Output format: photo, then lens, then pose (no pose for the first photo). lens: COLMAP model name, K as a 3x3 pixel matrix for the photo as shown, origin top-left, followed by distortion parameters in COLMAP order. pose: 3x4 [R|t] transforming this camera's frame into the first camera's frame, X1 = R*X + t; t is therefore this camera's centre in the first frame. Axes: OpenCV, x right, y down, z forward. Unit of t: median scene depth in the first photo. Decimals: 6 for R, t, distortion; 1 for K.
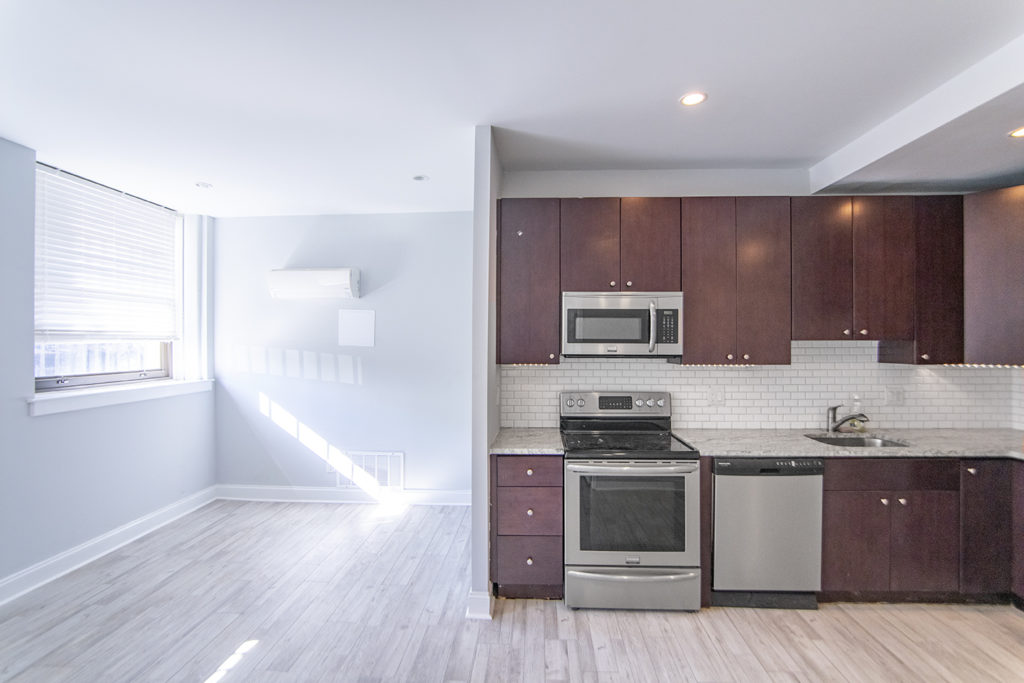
lens RADIAL K [[455.6, 0, 512.0], [0, 455.6, 341.5], [0, 0, 1]] dist [-0.042246, -0.000420]
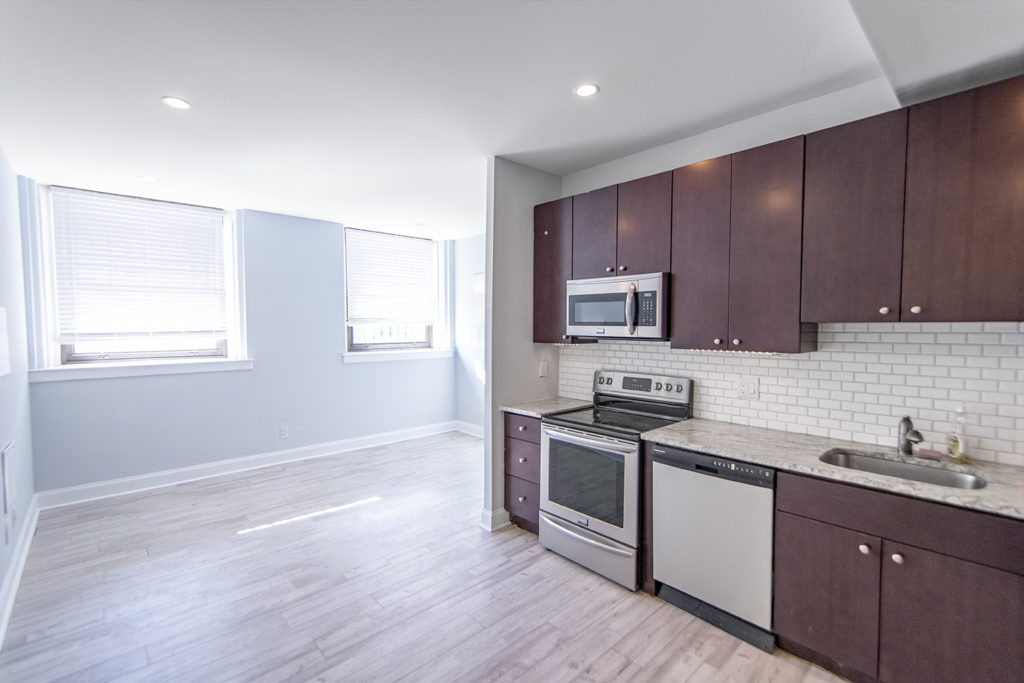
lens RADIAL K [[455.6, 0, 512.0], [0, 455.6, 341.5], [0, 0, 1]] dist [-0.042246, -0.000420]
pose [[0.711360, 0.025474, -0.702366, 0.834719], [0.000285, 0.999332, 0.036533, 0.002107], [0.702828, -0.026188, 0.710878, 0.089198]]
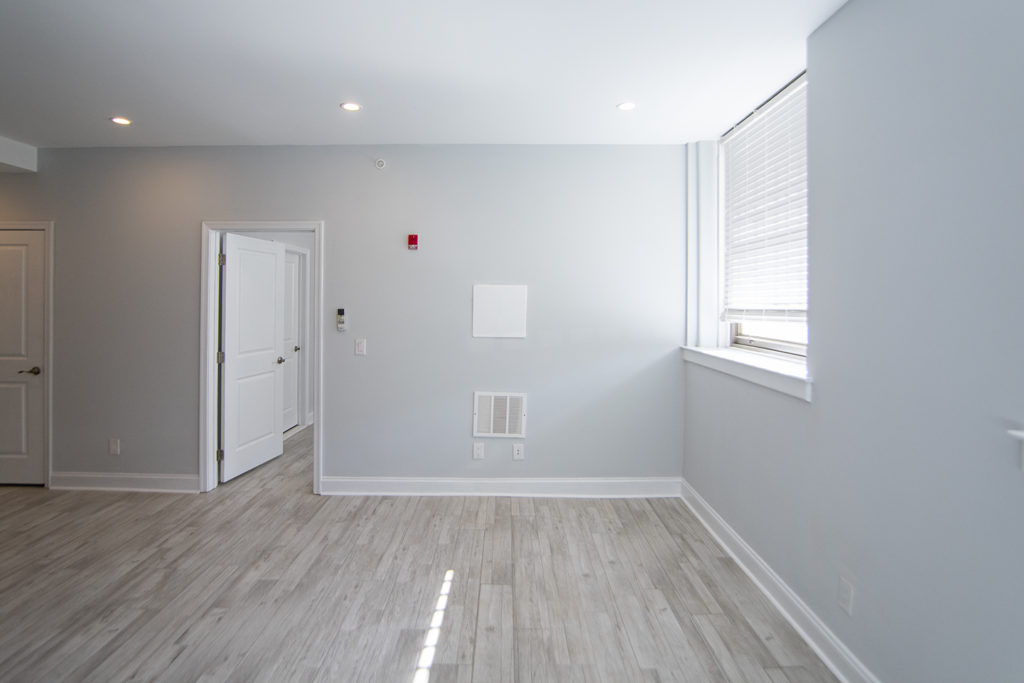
lens RADIAL K [[500.7, 0, 510.3], [0, 500.7, 305.6], [0, 0, 1]] dist [-0.026634, -0.000073]
pose [[-0.998498, -0.003243, -0.054695, -0.588384], [-0.003297, 0.999994, 0.000889, 0.016949], [0.054692, 0.001068, -0.998503, 1.434073]]
